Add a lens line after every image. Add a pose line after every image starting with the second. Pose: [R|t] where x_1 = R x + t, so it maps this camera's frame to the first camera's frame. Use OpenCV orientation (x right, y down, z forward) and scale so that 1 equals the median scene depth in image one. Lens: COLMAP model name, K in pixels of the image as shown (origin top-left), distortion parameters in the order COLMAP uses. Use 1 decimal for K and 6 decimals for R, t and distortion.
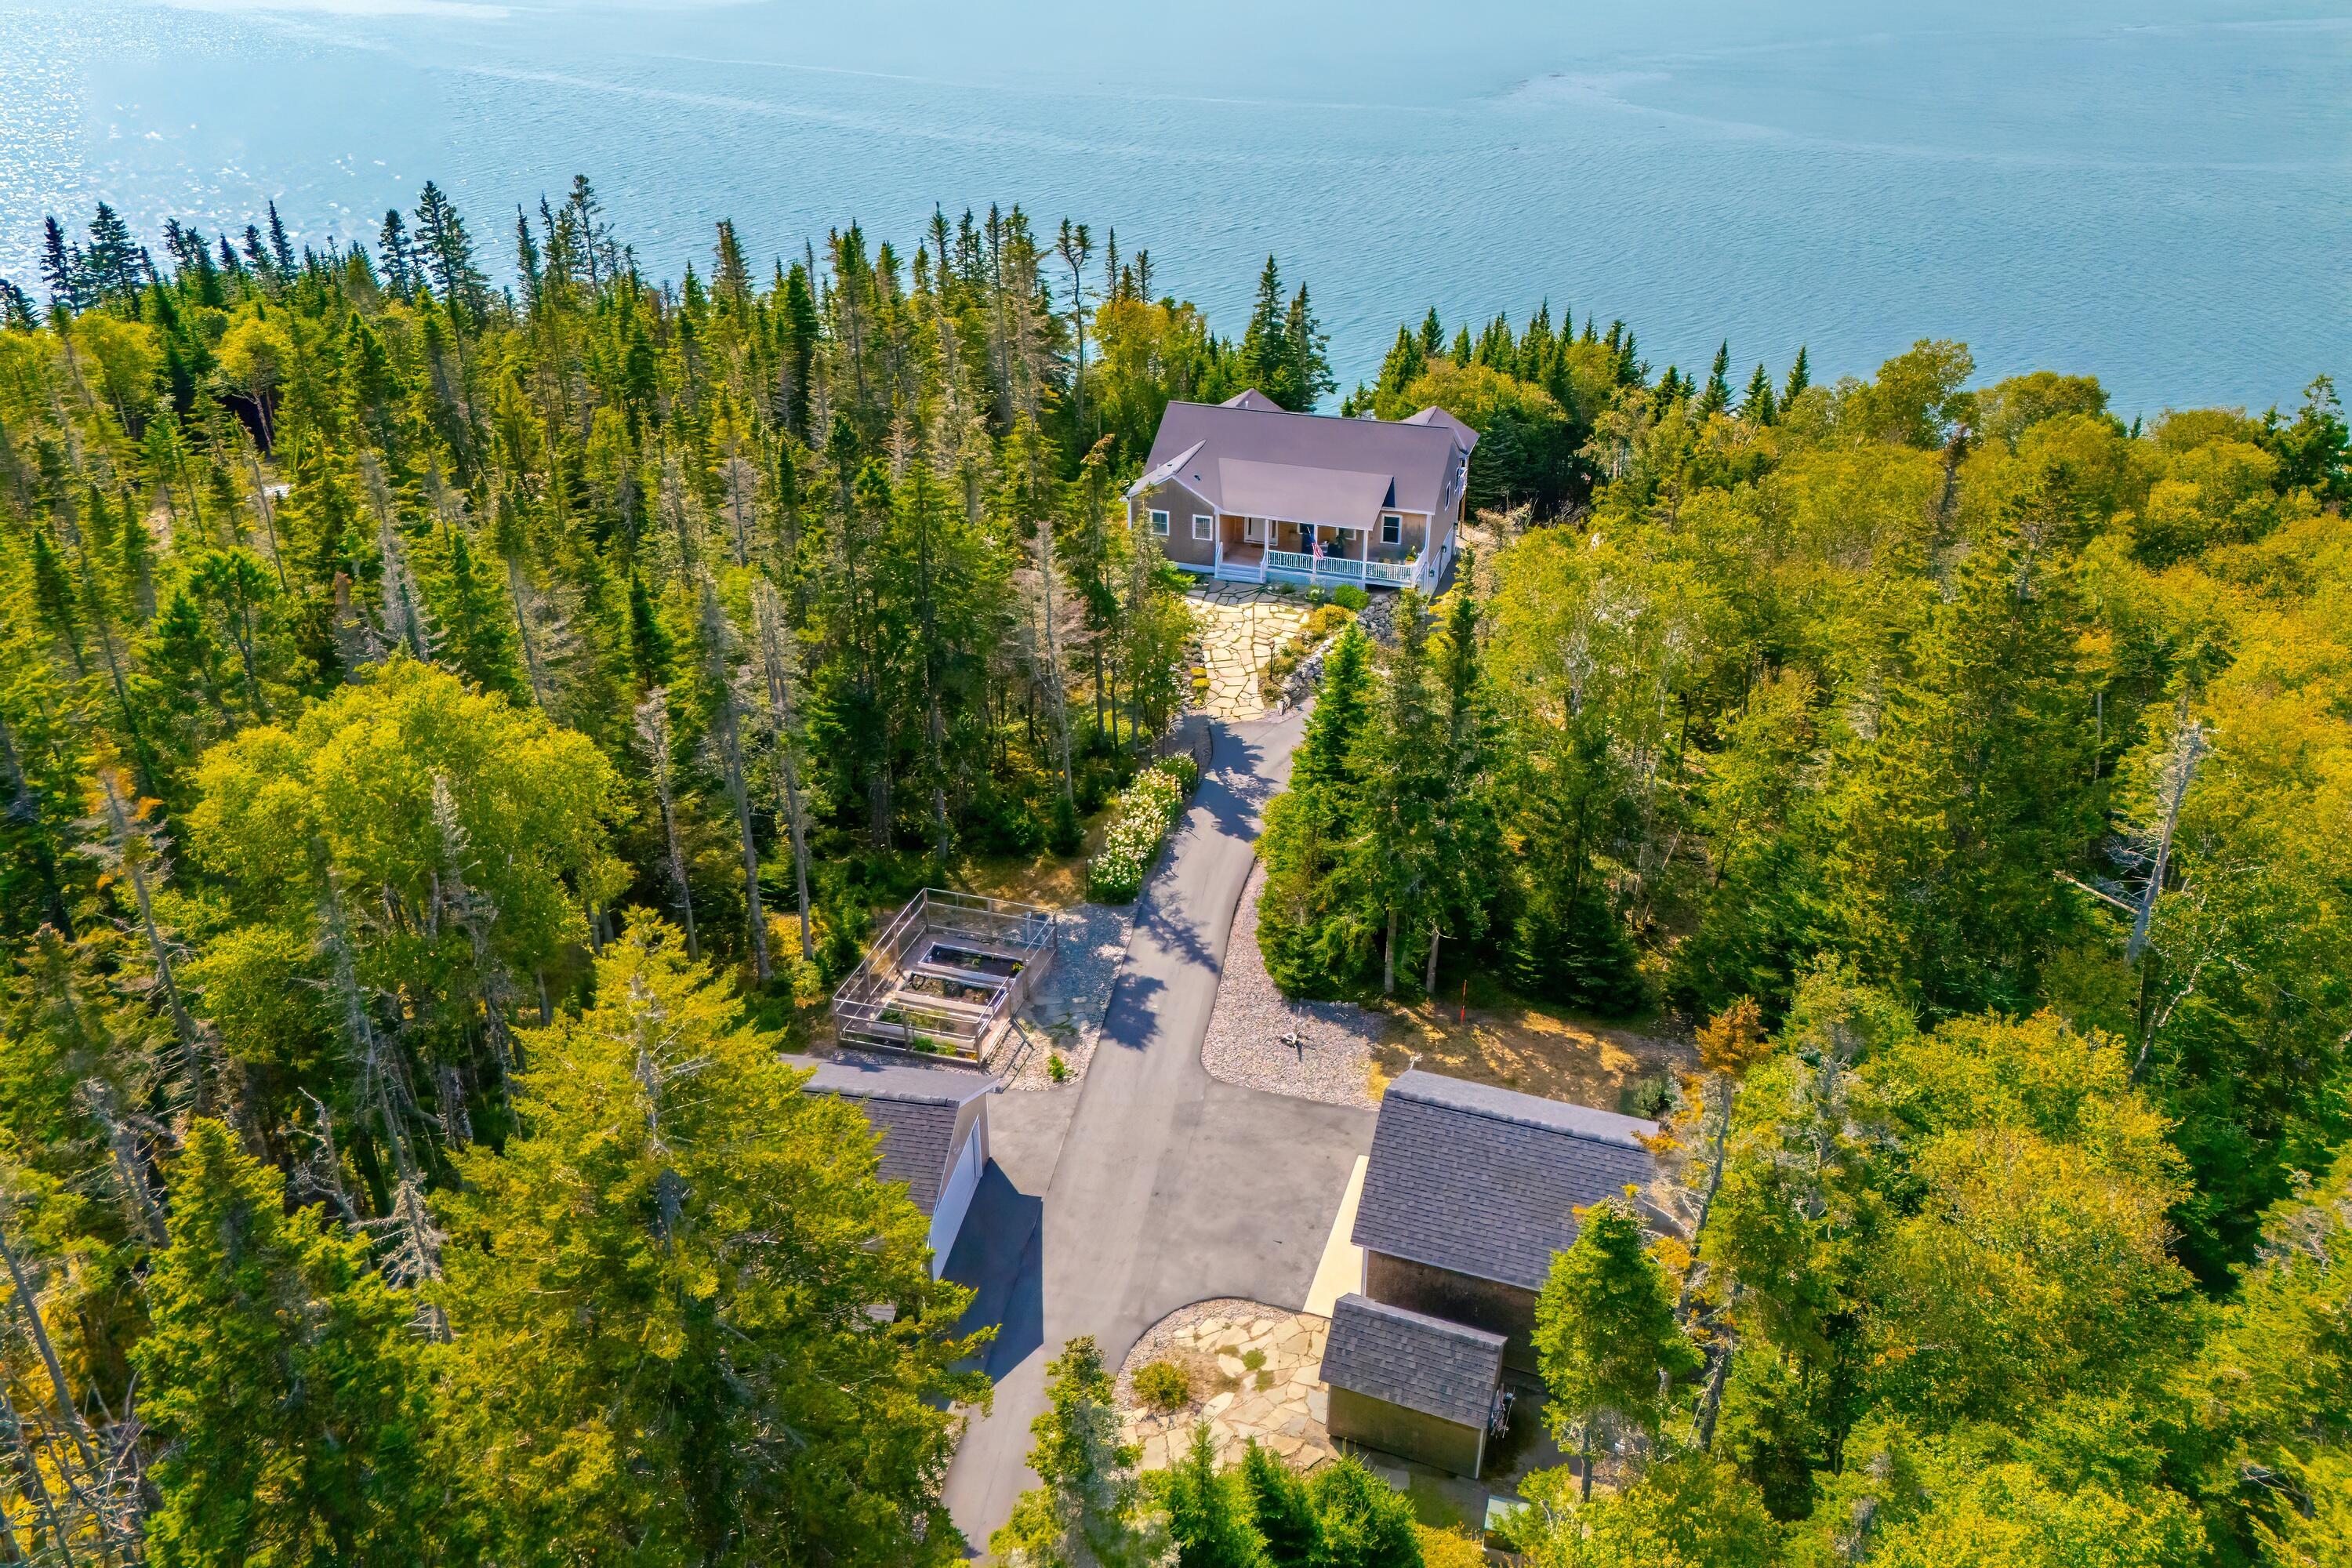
lens RADIAL K [[1729.3, 0, 1180.1], [0, 1729.3, 698.7], [0, 0, 1]] dist [0.068753, -0.057822]
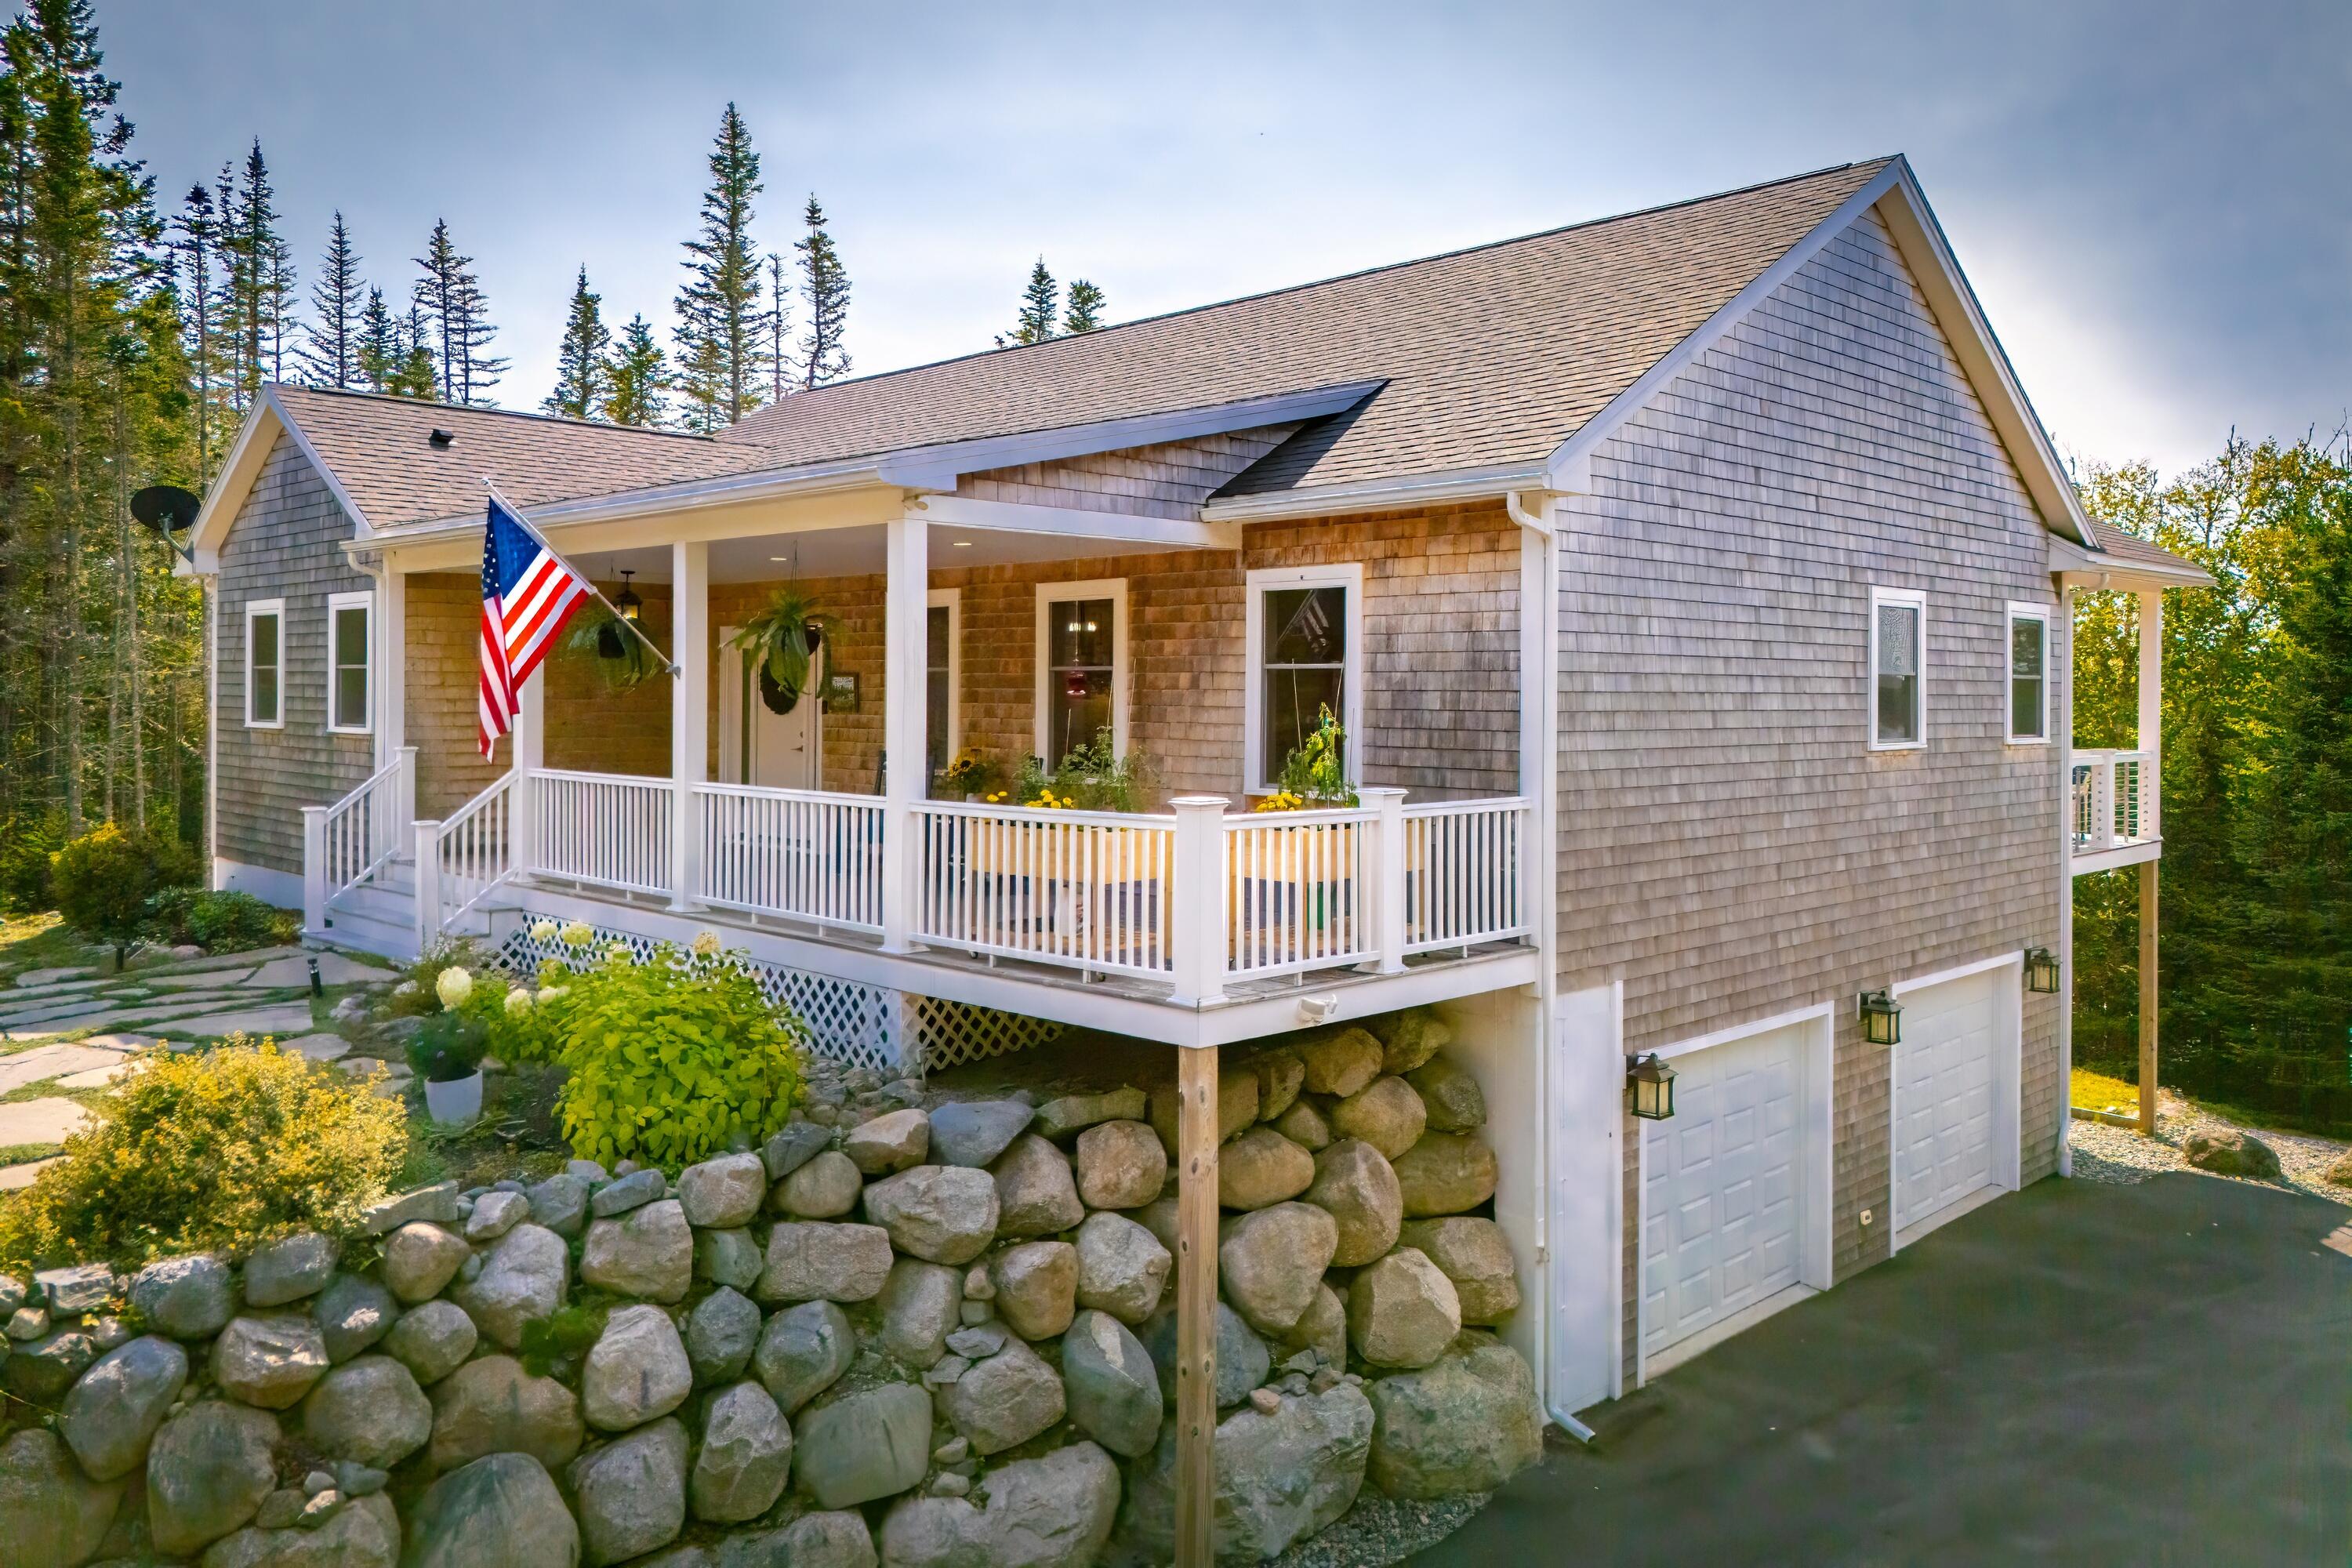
lens RADIAL K [[1729.3, 0, 1189.7], [0, 1729.3, 680.6], [0, 0, 1]] dist [0.068753, -0.057822]
pose [[0.893475, 0.005594, -0.449078, 0.207616], [-0.212204, 0.886523, -0.411153, -0.048126], [0.395818, 0.462651, 0.793273, 1.055614]]
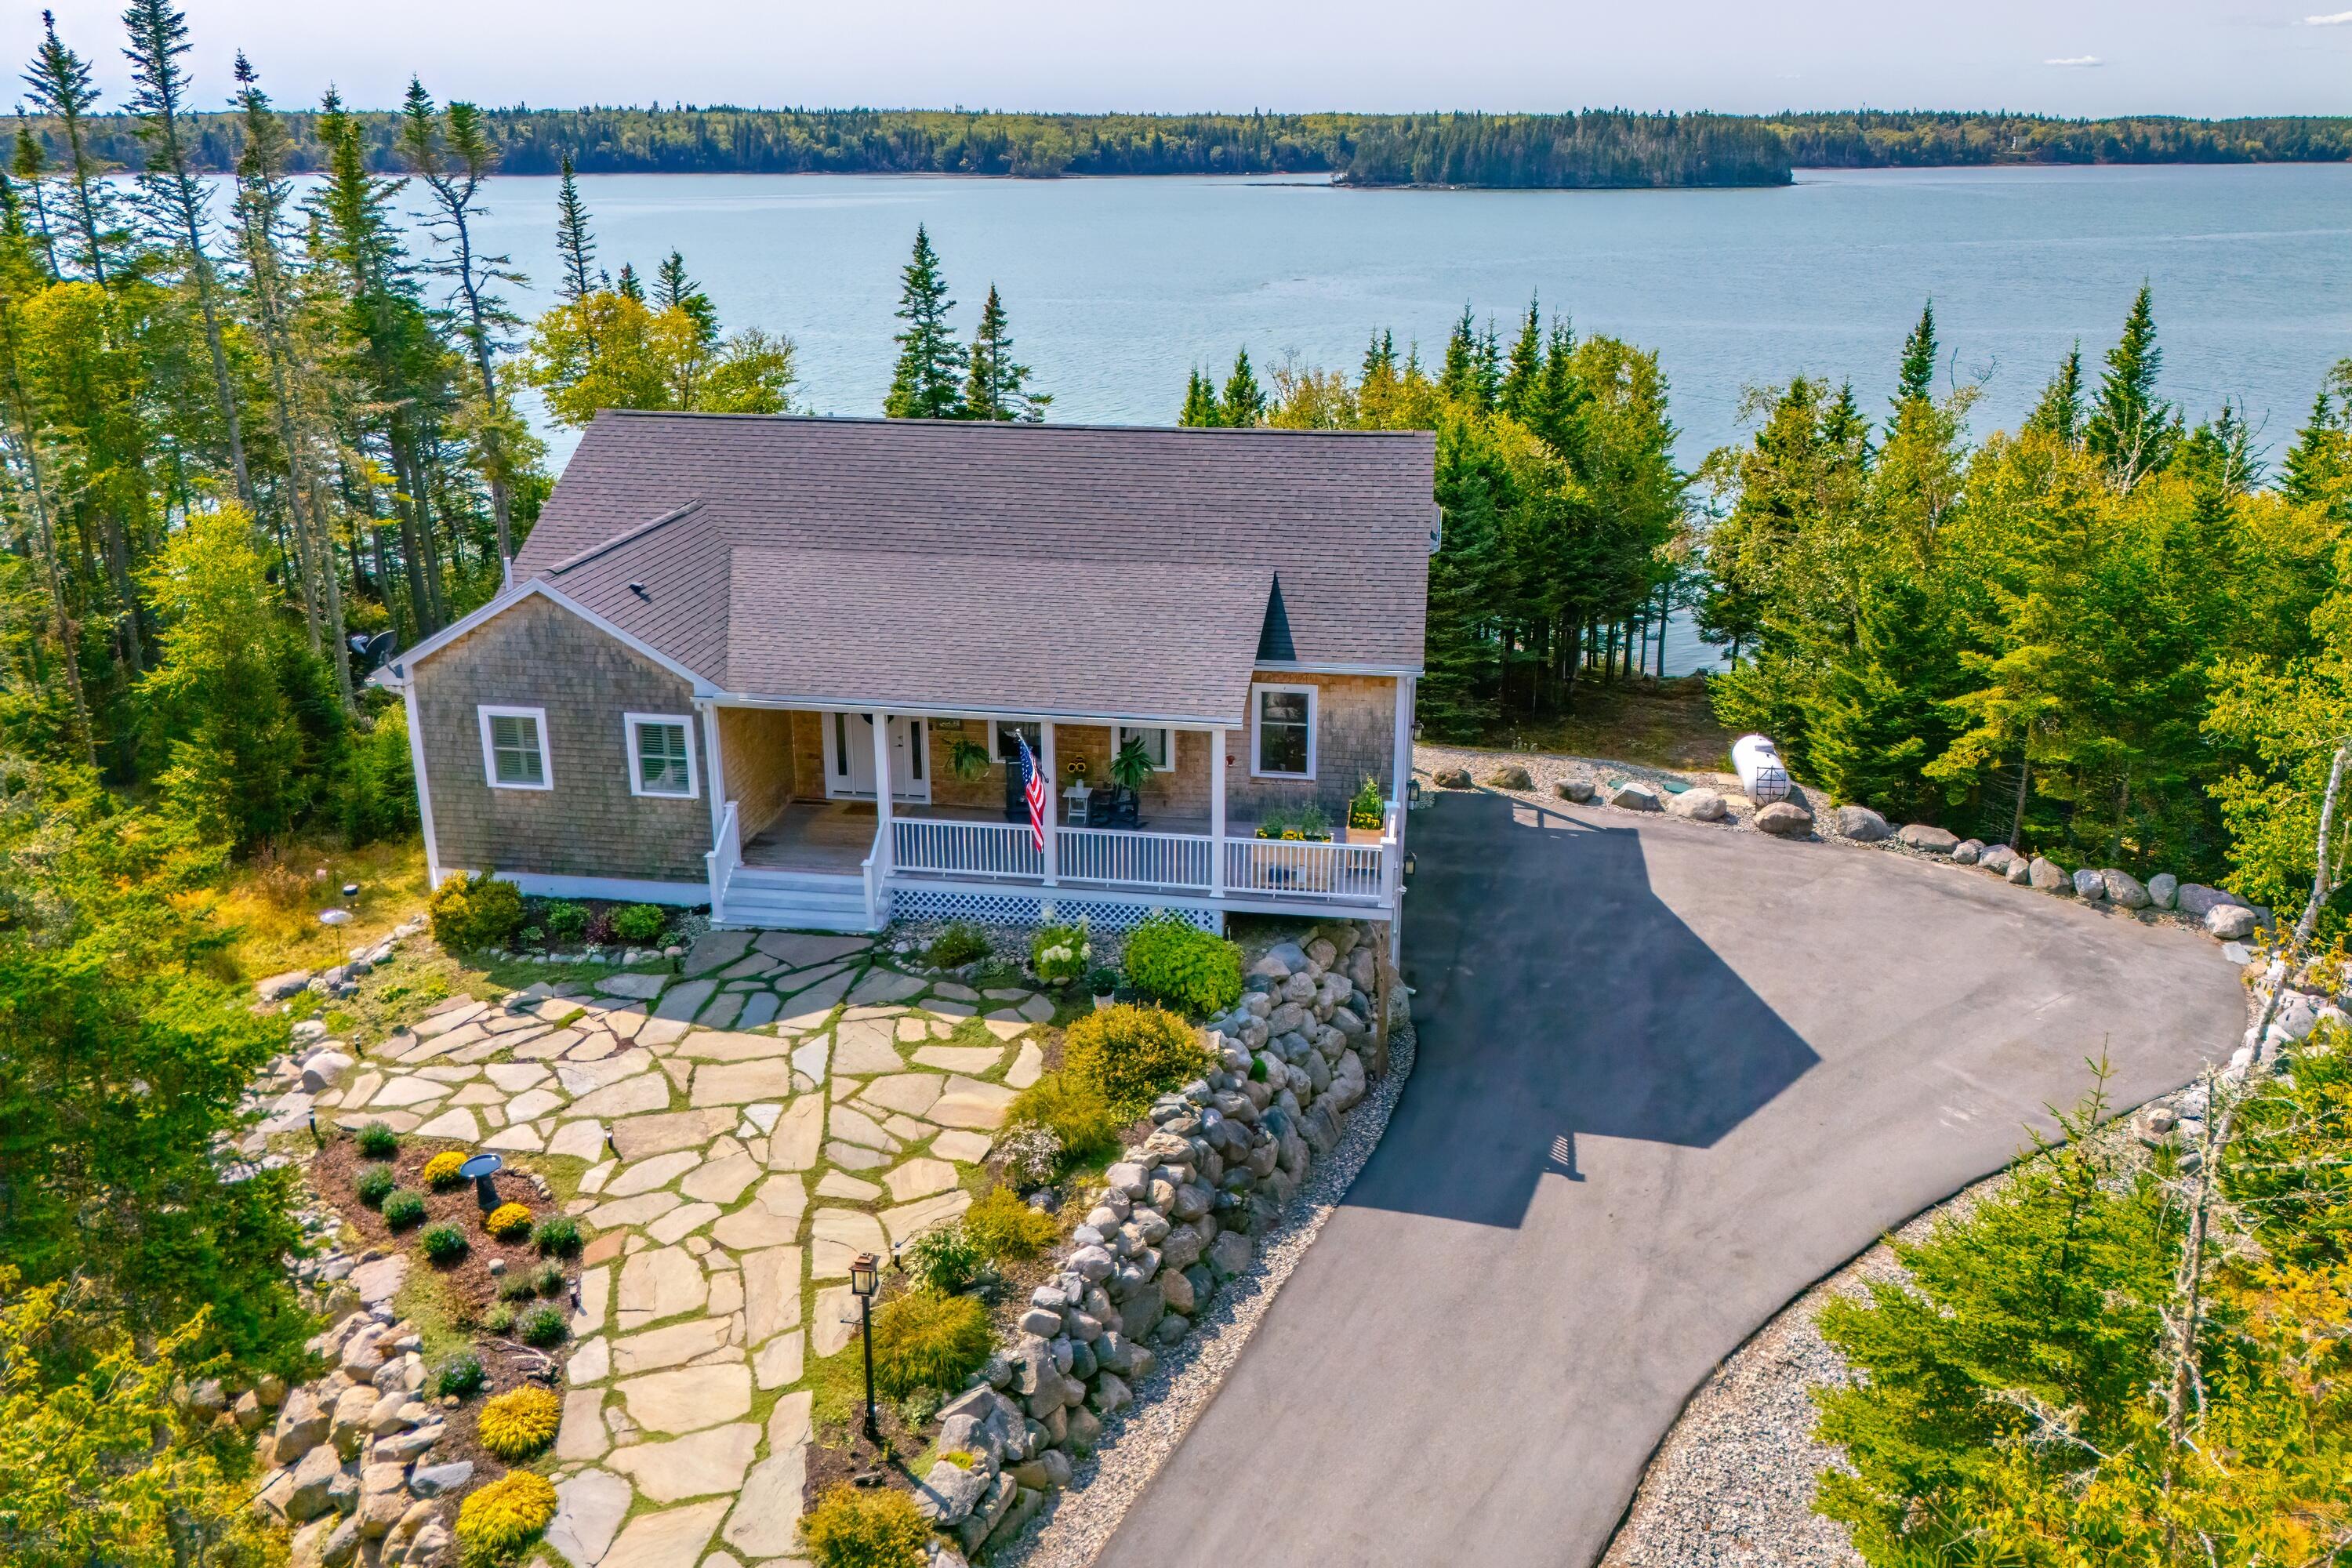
lens RADIAL K [[1729.3, 0, 1176.3], [0, 1729.3, 690.1], [0, 0, 1]] dist [0.068753, -0.057822]
pose [[0.986980, -0.045582, 0.154251, 0.064517], [0.070665, 0.984378, -0.161263, -0.066537], [-0.144491, 0.170064, 0.974782, 0.824835]]
